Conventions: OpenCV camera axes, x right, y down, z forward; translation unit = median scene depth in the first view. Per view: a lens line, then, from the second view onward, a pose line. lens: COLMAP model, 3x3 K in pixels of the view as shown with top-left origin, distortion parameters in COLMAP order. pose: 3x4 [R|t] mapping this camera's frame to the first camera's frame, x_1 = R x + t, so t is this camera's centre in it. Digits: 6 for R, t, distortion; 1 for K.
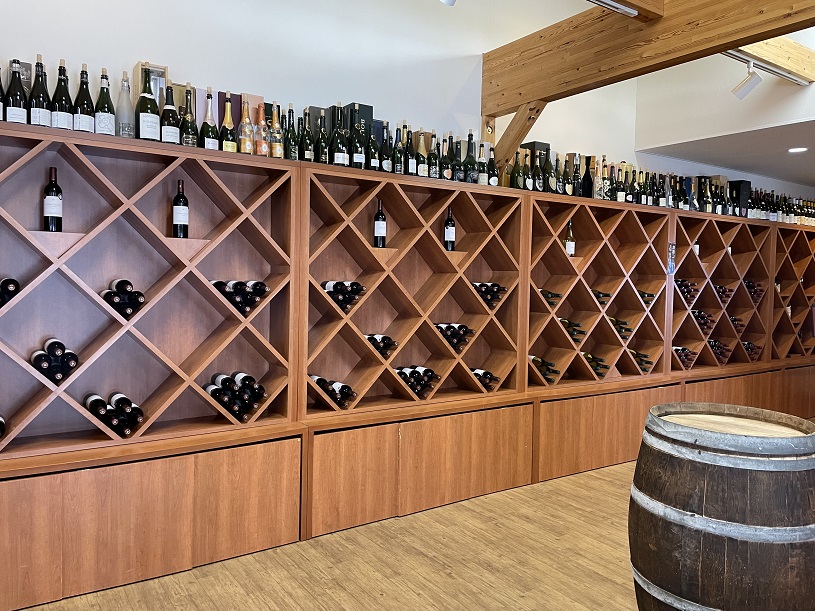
lens RADIAL K [[616.2, 0, 402.7], [0, 616.2, 305.2], [0, 0, 1]] dist [0.010941, -0.048253]
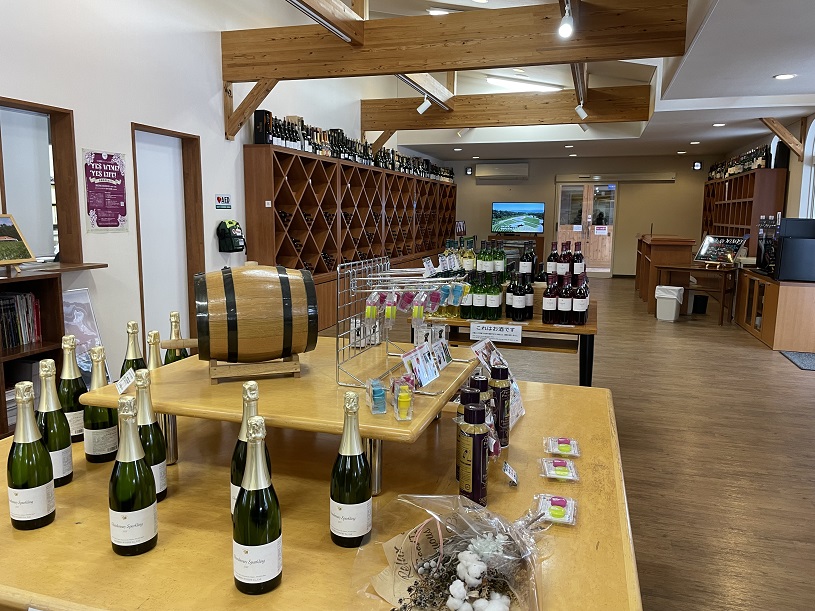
lens RADIAL K [[616.2, 0, 409.0], [0, 616.2, 305.4], [0, 0, 1]] dist [0.010941, -0.048253]
pose [[0.767121, -0.099900, 0.633676, -0.402719], [0.023530, 0.991517, 0.127829, 0.005447], [-0.641071, -0.083150, 0.762964, -0.263324]]
